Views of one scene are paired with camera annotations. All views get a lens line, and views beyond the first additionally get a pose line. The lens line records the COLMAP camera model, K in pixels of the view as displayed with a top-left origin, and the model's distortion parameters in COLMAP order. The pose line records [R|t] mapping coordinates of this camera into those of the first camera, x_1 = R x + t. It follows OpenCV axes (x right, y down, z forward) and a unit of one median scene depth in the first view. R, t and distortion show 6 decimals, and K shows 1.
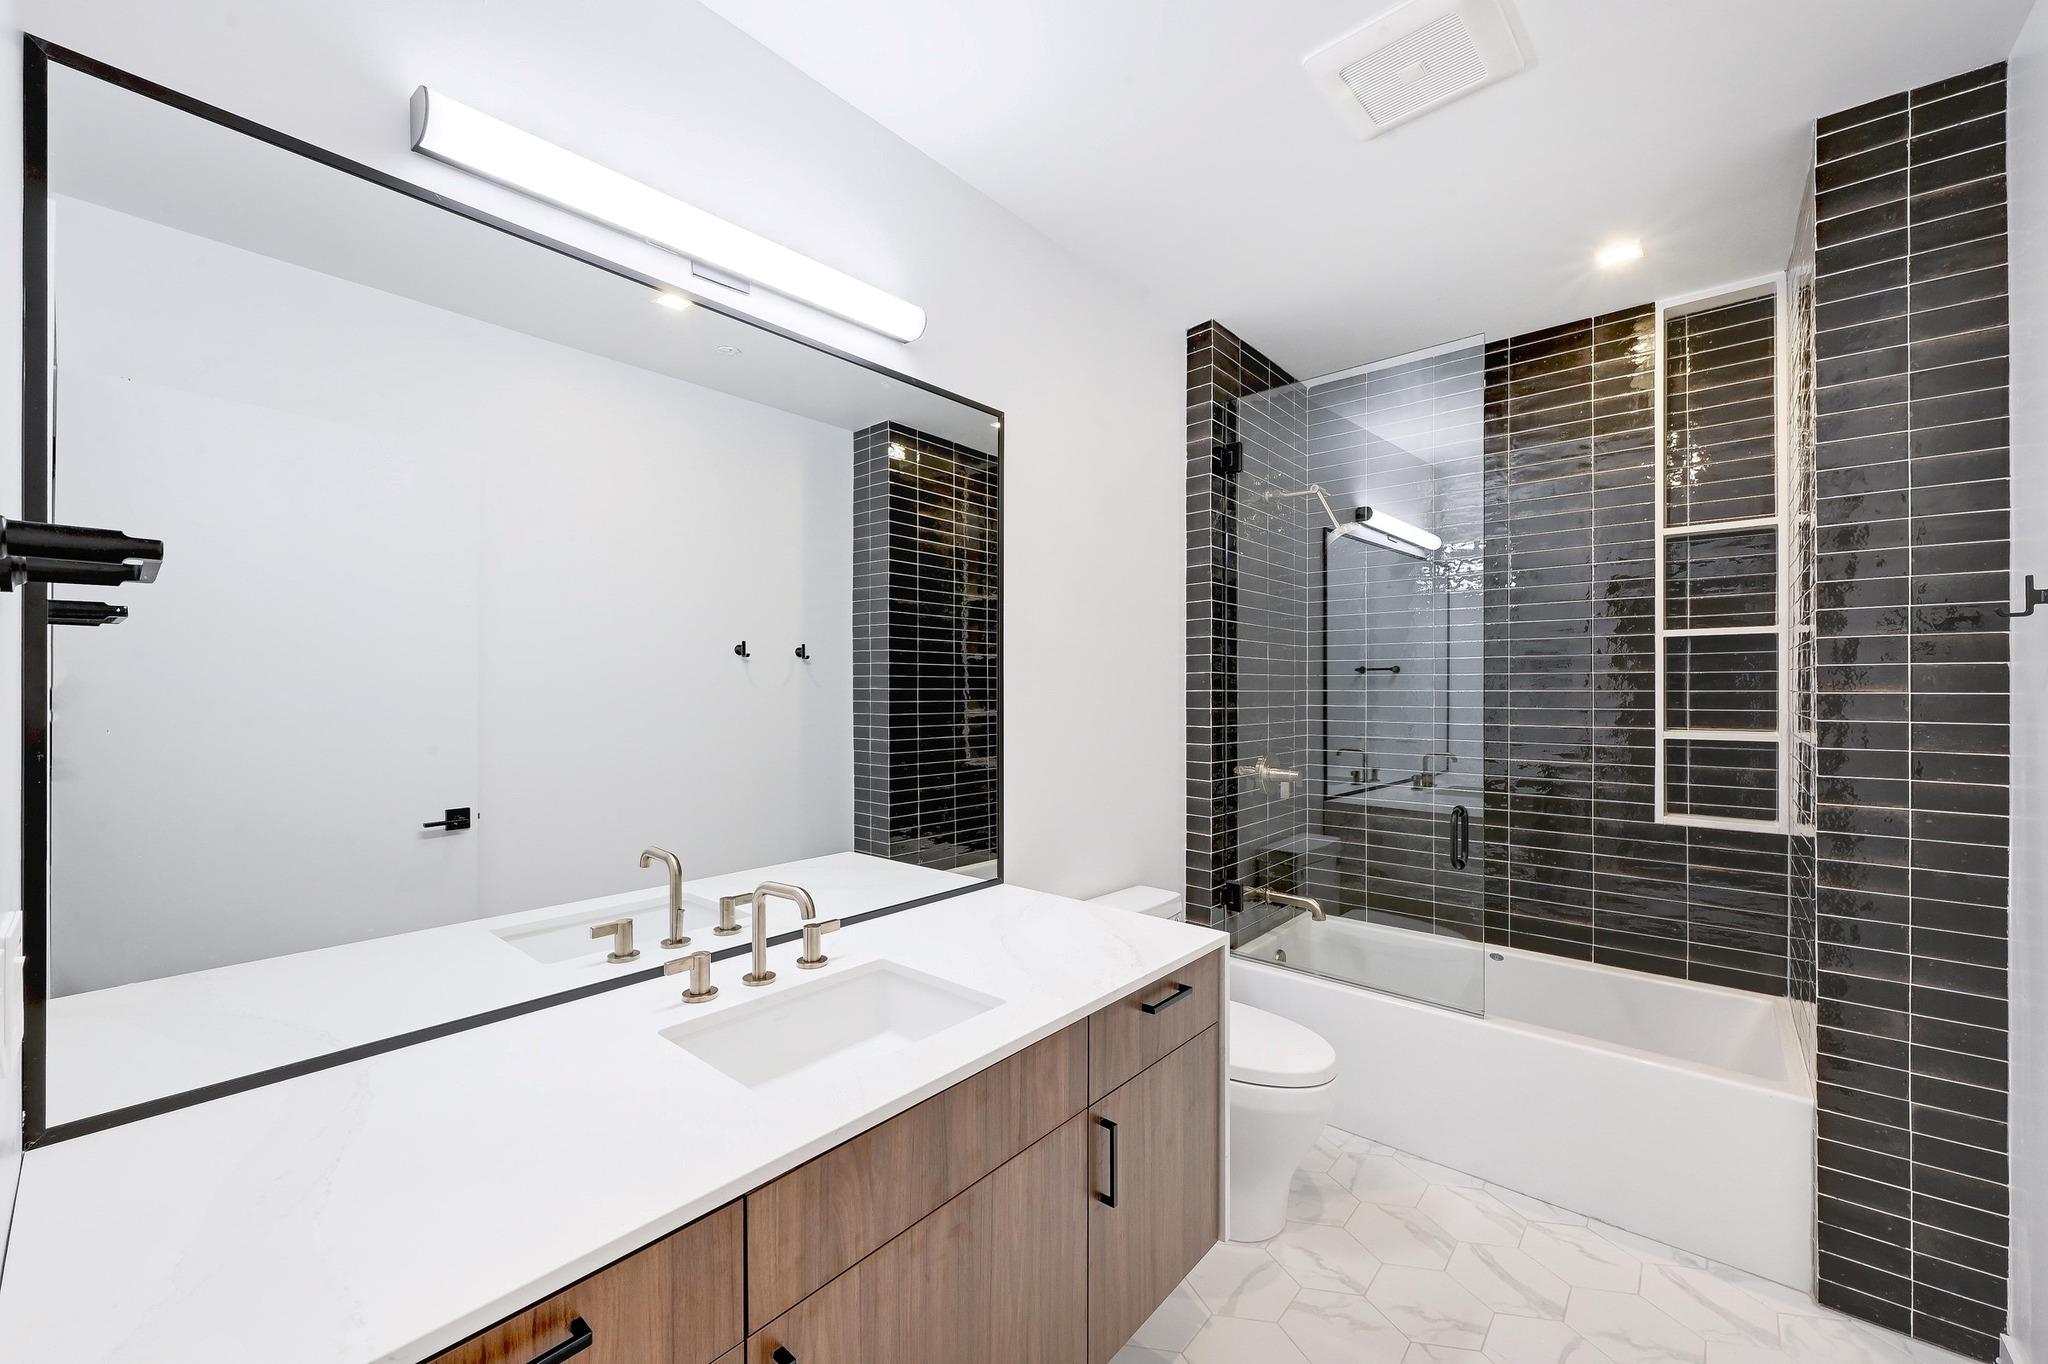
lens RADIAL K [[808.3, 0, 1020.8], [0, 808.3, 694.7], [0, 0, 1]] dist [0.000316, -0.000035]
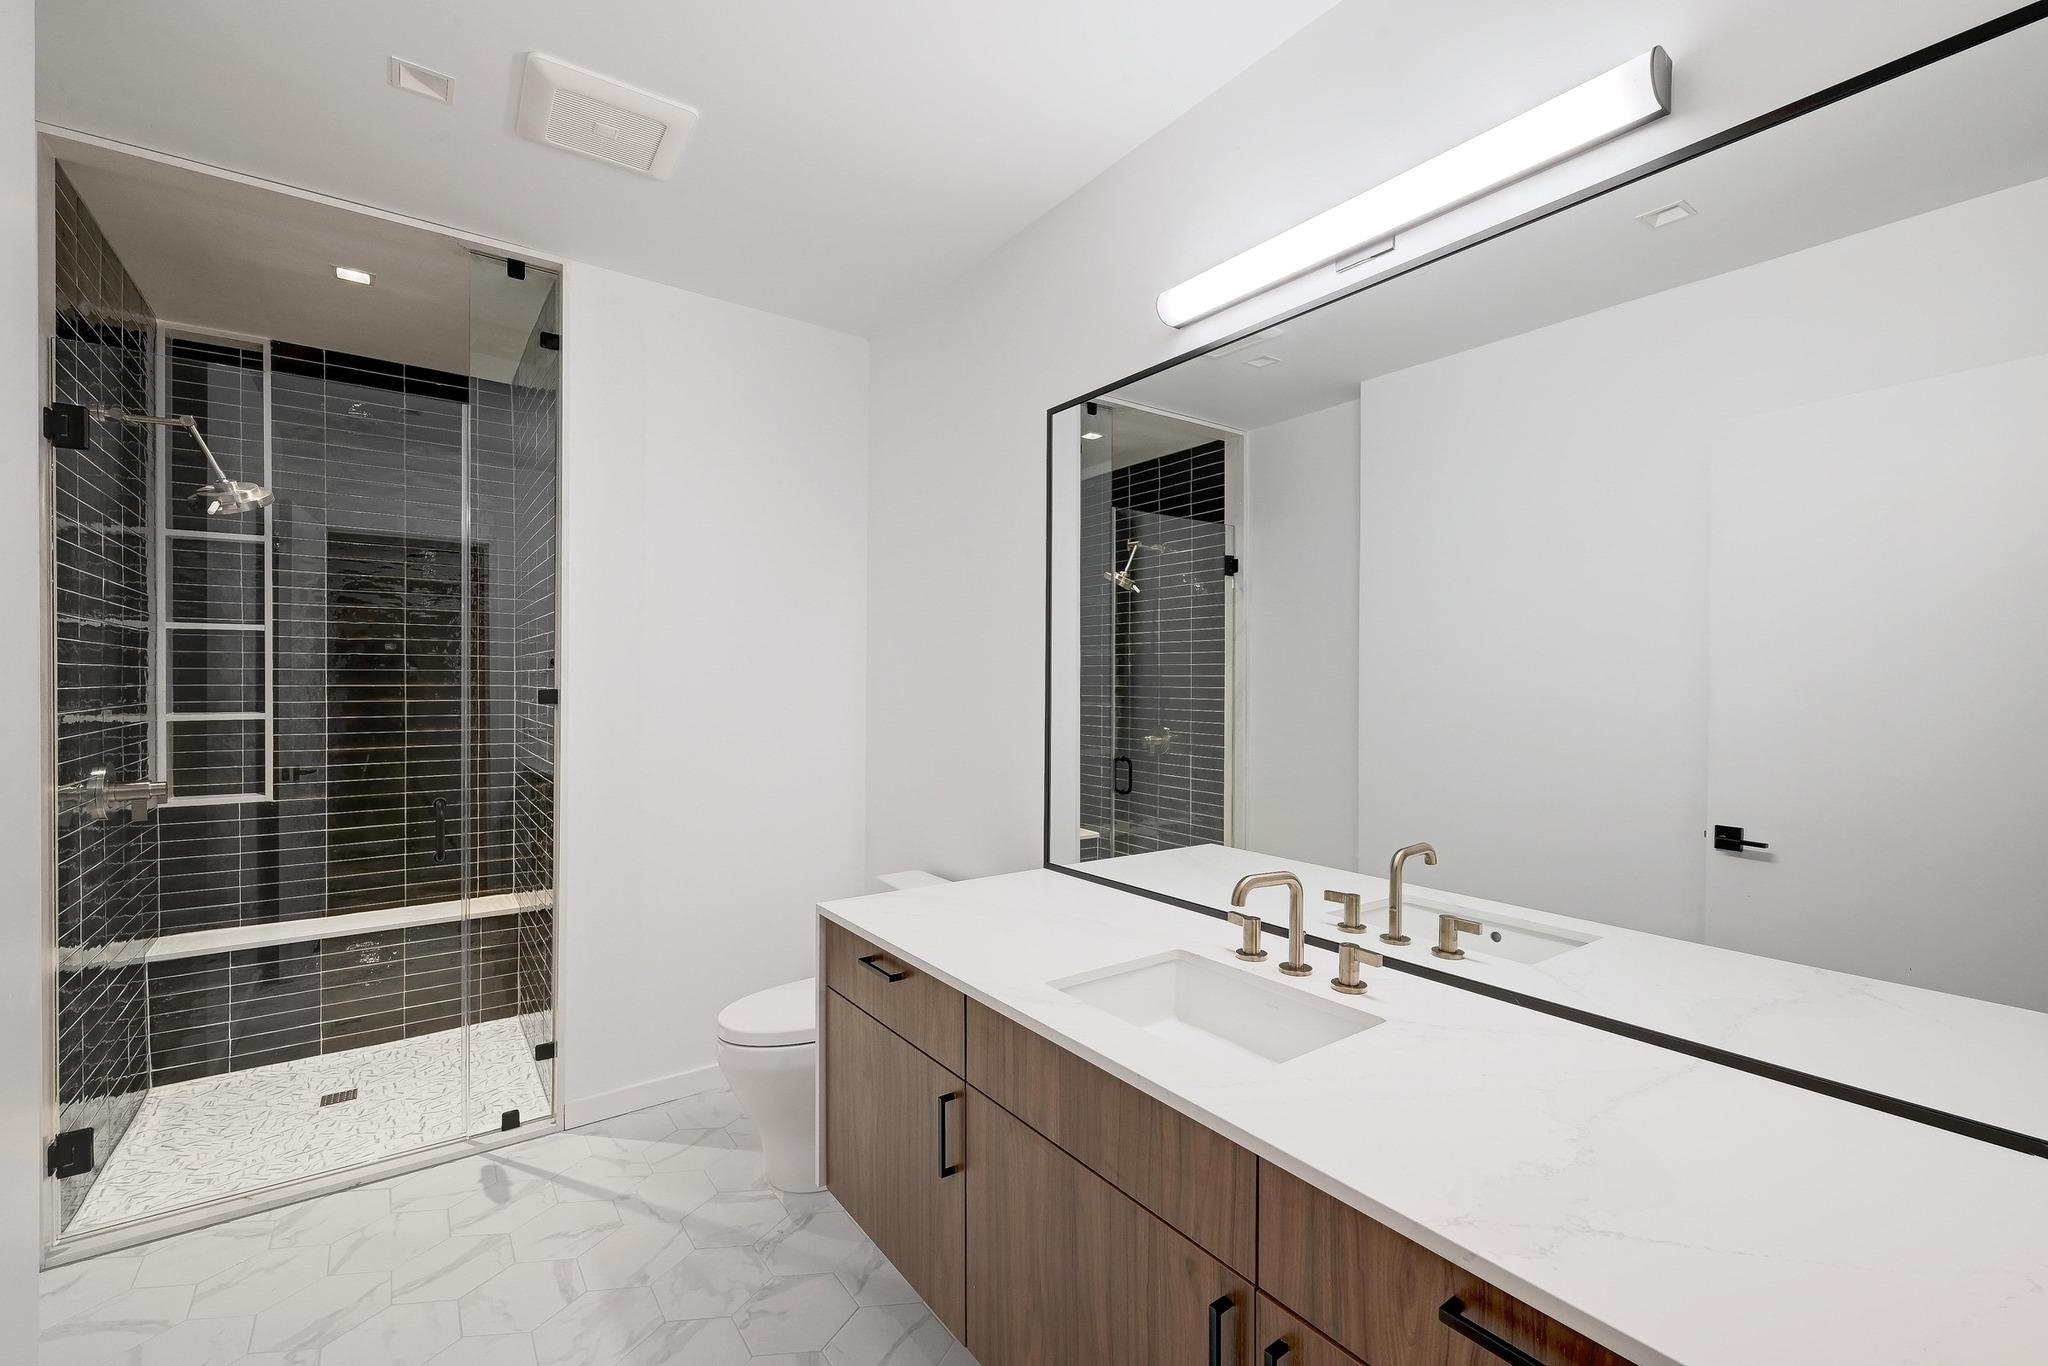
lens RADIAL K [[868.9, 0, 1024.0], [0, 868.9, 683.0], [0, 0, 1]] dist [-0.001032, -0.000073]
pose [[-0.225464, 0.004017, -0.974243, 0.820223], [-0.009501, 0.999935, 0.006322, -0.006331], [0.974205, 0.010682, -0.225411, 0.938182]]
